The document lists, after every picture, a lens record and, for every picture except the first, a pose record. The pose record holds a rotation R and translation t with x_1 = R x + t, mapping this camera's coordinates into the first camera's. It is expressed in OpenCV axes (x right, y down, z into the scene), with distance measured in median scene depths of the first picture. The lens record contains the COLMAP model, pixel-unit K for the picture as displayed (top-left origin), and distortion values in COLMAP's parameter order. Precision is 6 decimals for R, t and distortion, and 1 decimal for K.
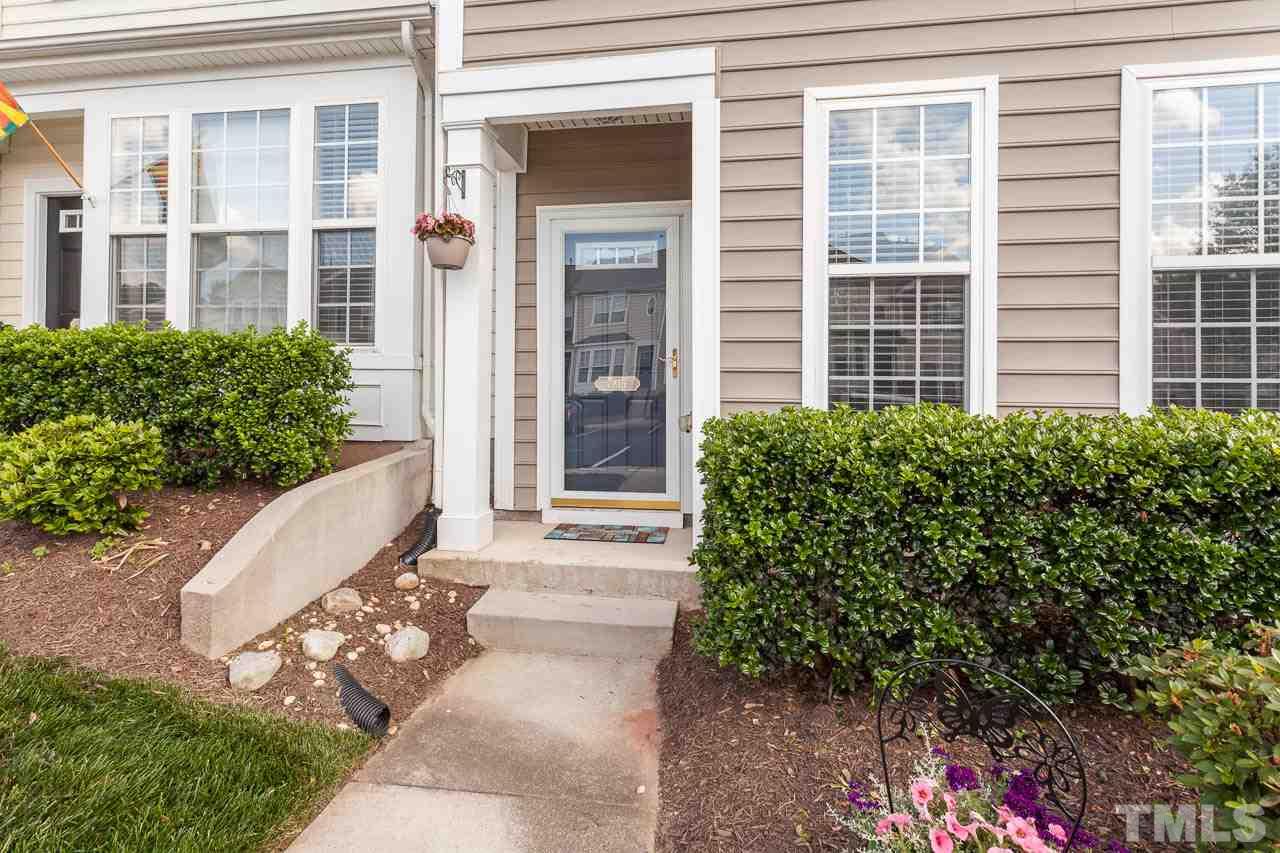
lens RADIAL K [[622.9, 0, 640.0], [0, 622.9, 379.8], [0, 0, 1]] dist [0.002210, 0.000320]
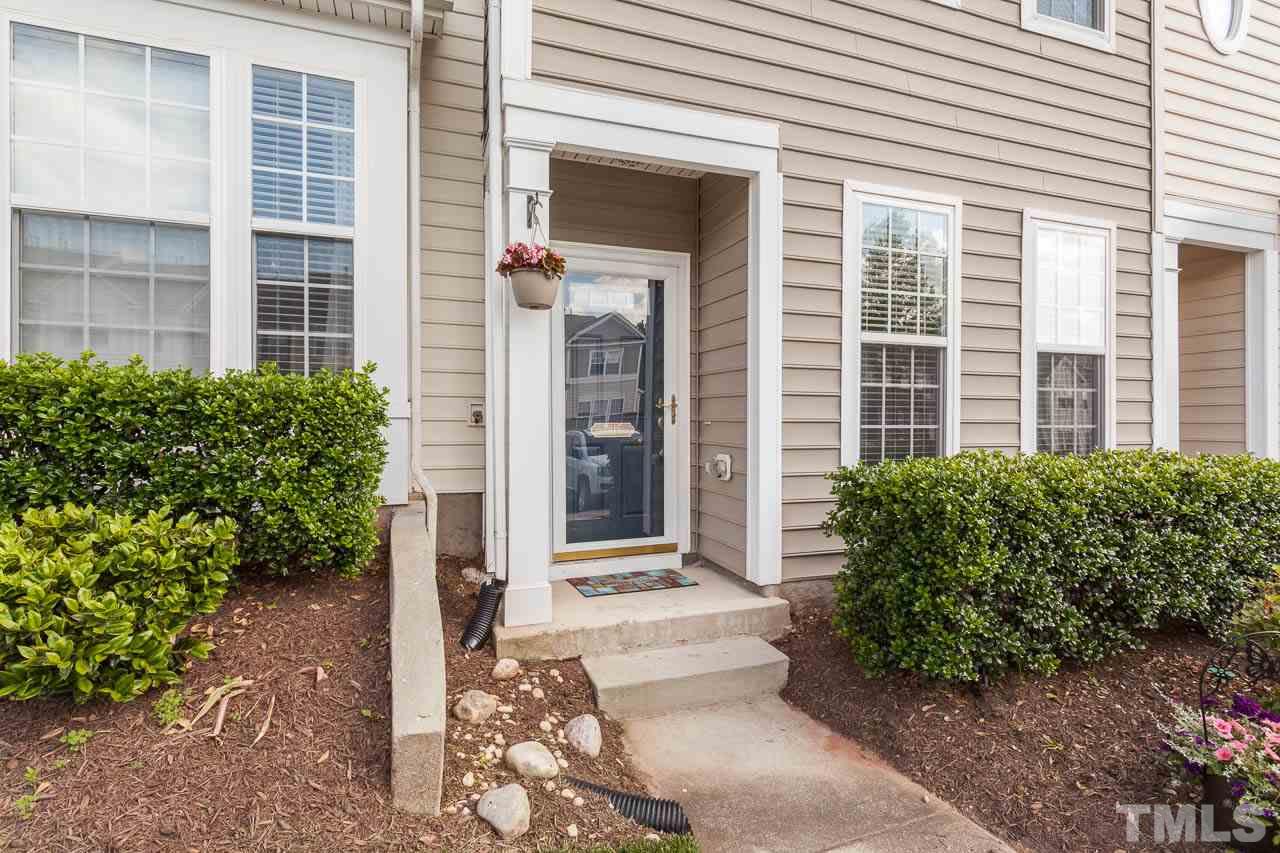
lens RADIAL K [[611.6, 0, 635.2], [0, 611.6, 419.5], [0, 0, 1]] dist [0.000478, 0.000093]
pose [[0.875370, -0.007760, 0.483391, -0.639552], [0.000433, 0.999883, 0.015266, -0.035034], [-0.483453, -0.013154, 0.875271, 0.182482]]
